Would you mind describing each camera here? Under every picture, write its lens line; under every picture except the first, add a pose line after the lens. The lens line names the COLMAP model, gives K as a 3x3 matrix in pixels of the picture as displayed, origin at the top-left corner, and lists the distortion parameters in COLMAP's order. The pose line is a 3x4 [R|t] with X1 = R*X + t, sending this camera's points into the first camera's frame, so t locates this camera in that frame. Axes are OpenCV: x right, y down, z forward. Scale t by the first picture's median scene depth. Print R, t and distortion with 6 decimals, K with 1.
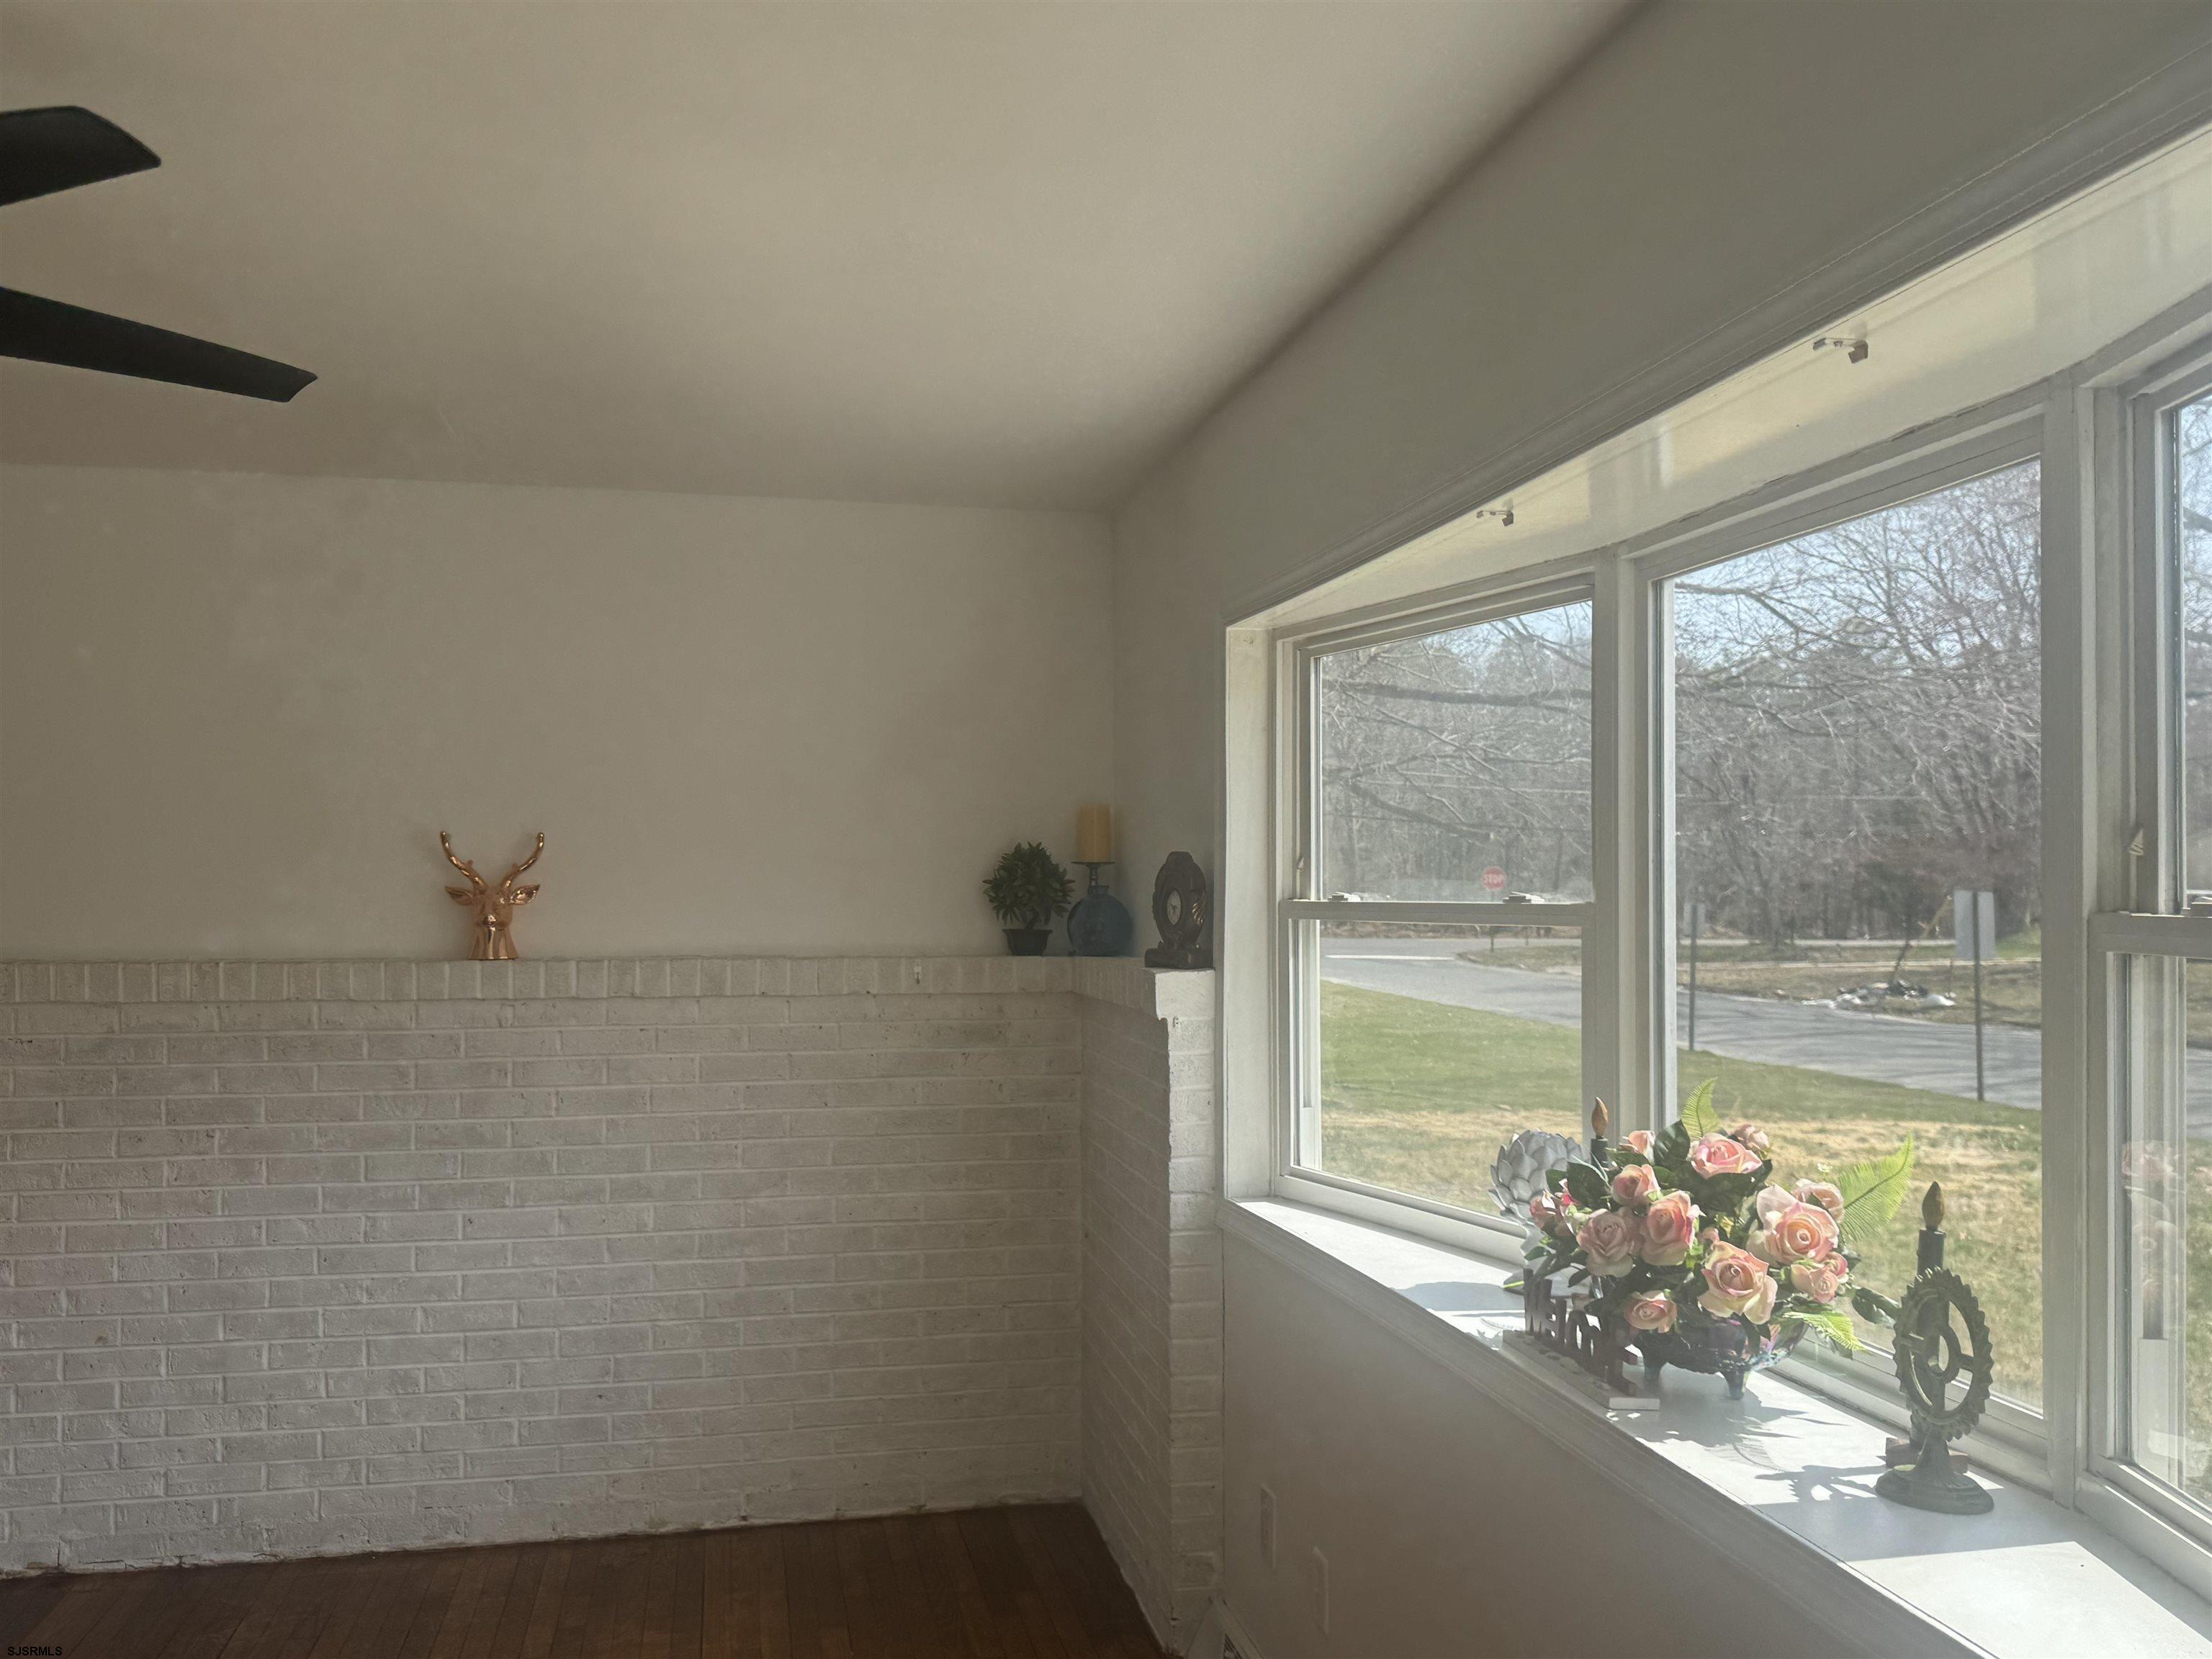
lens RADIAL K [[1798.4, 0, 1053.7], [0, 1798.4, 835.1], [0, 0, 1]] dist [0.118133, -0.310066]
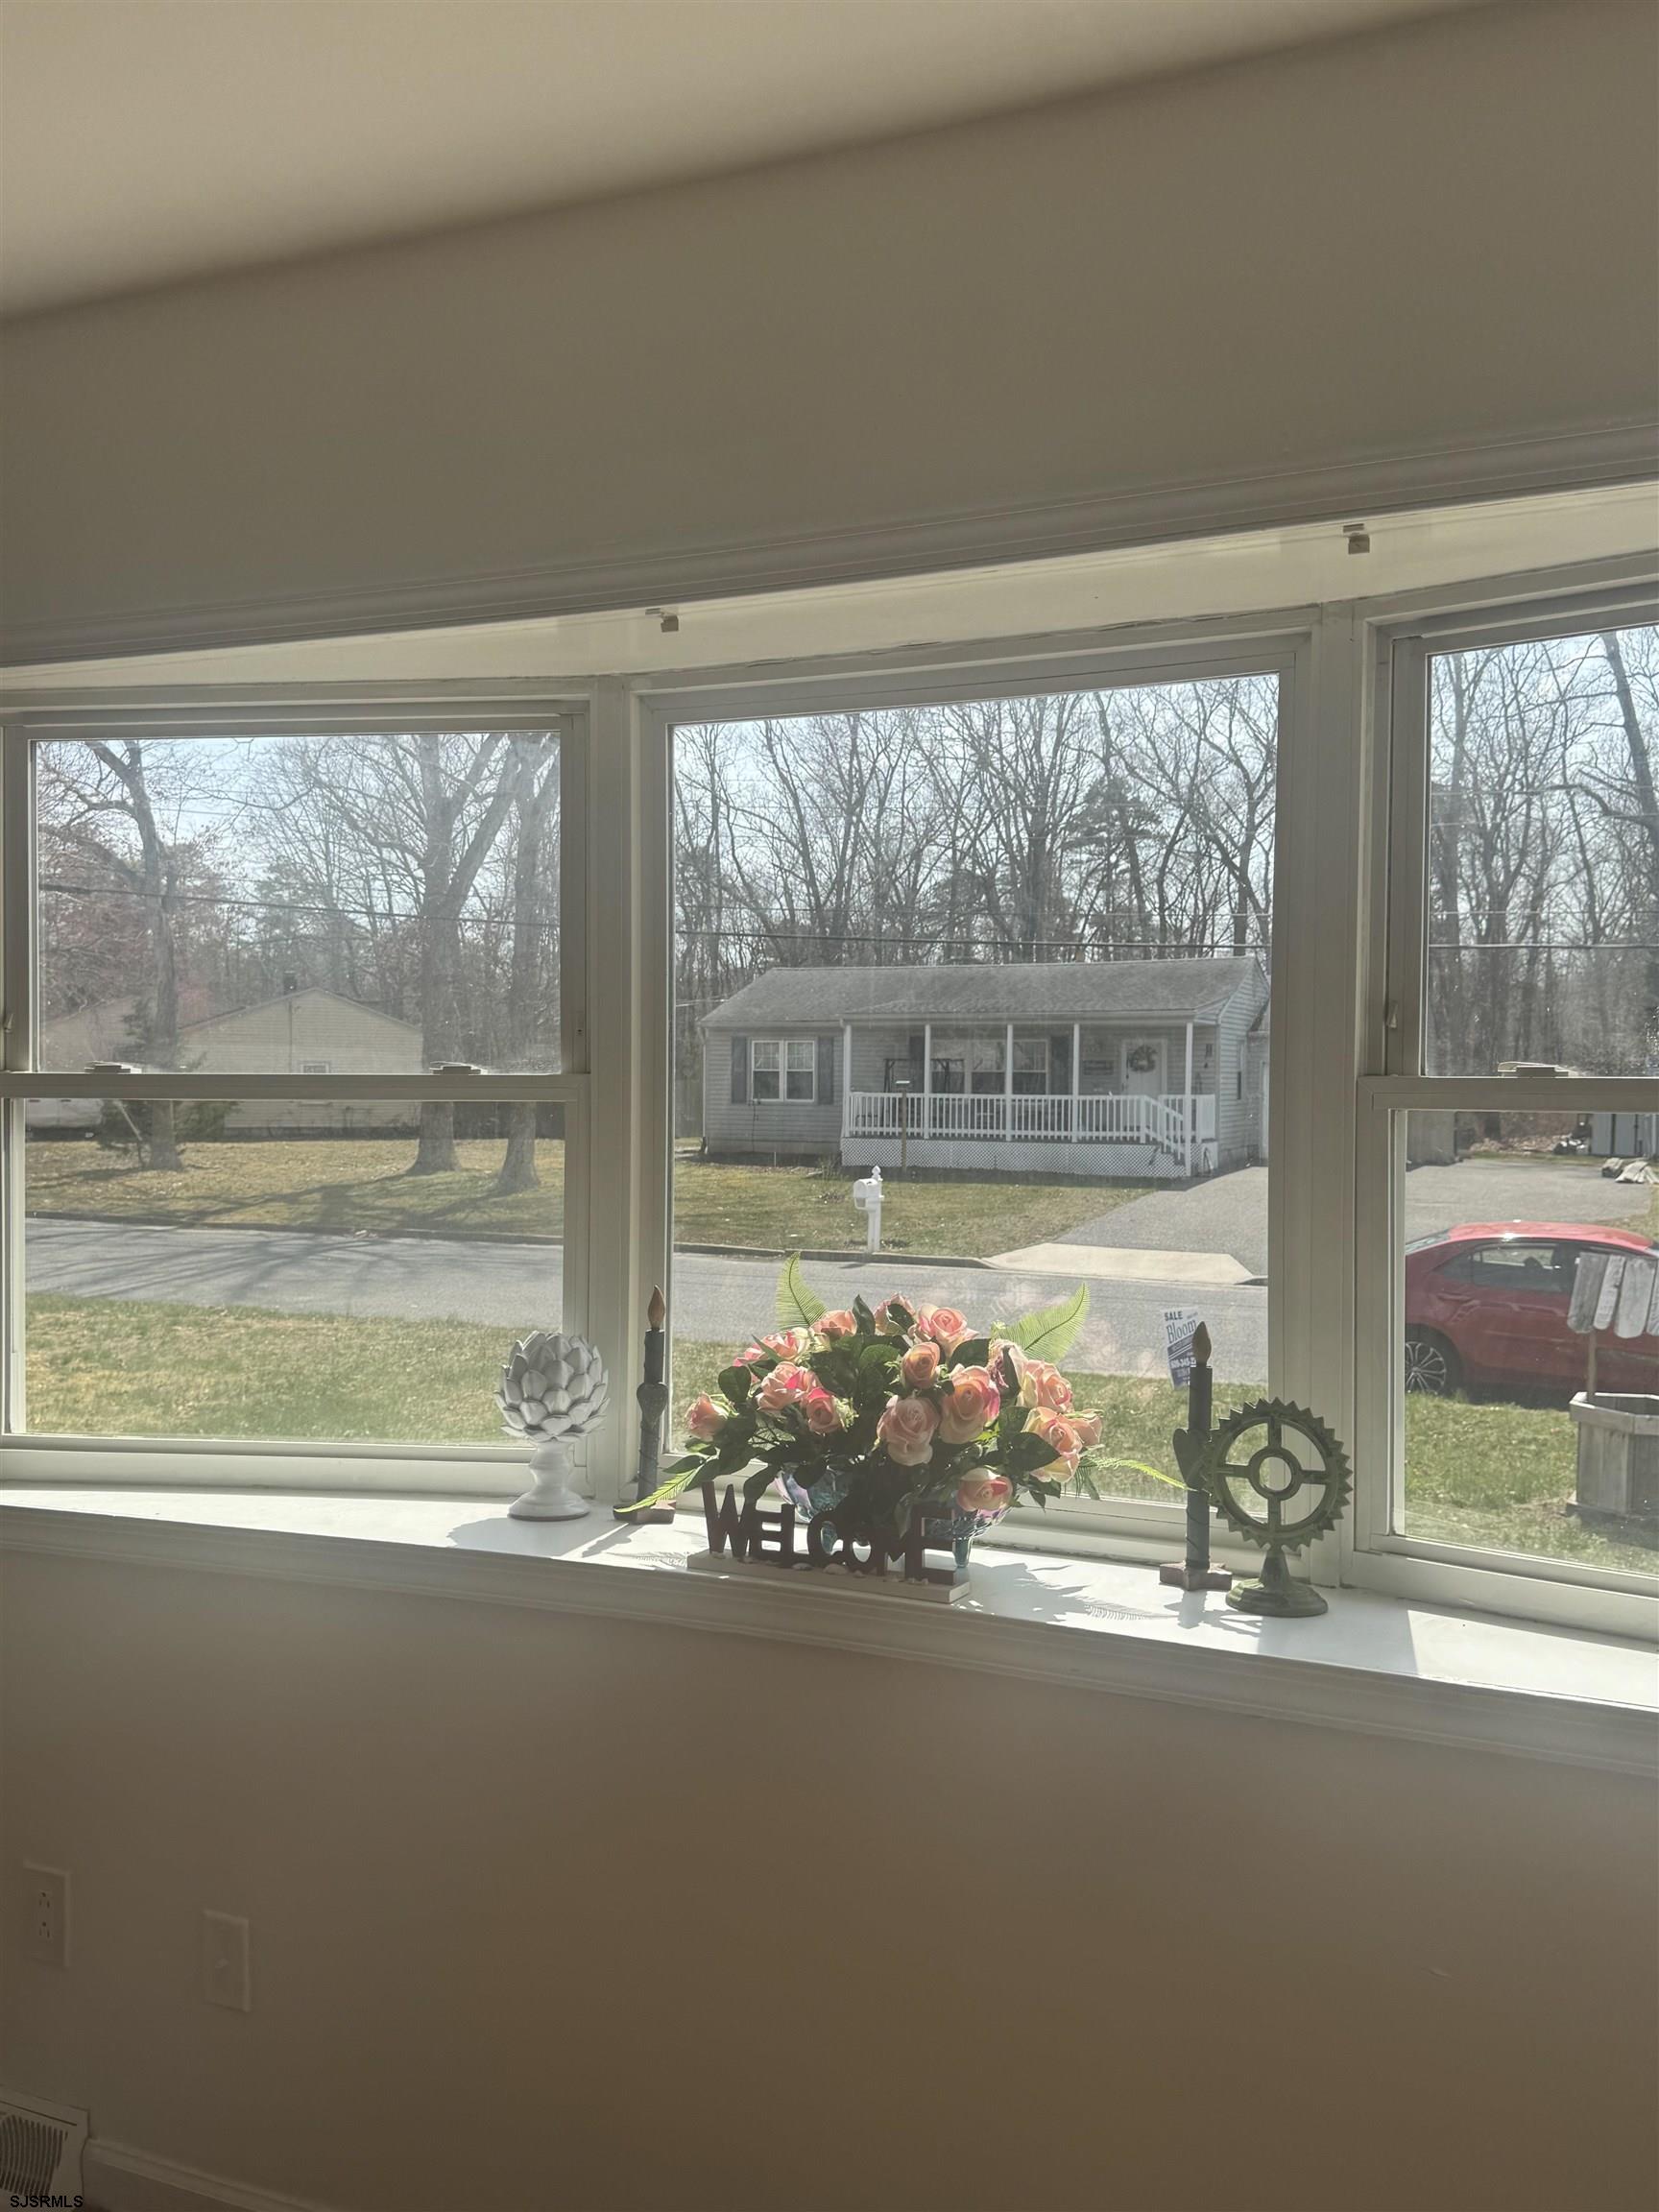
lens RADIAL K [[1797.0, 0, 829.5], [0, 1797.0, 1106.0], [0, 0, 1]] dist [0.131022, -0.333652]
pose [[0.548580, -0.013269, 0.835993, -0.393738], [-0.027287, 0.999057, 0.033762, 0.021192], [-0.835653, -0.041333, 0.547701, 0.422762]]
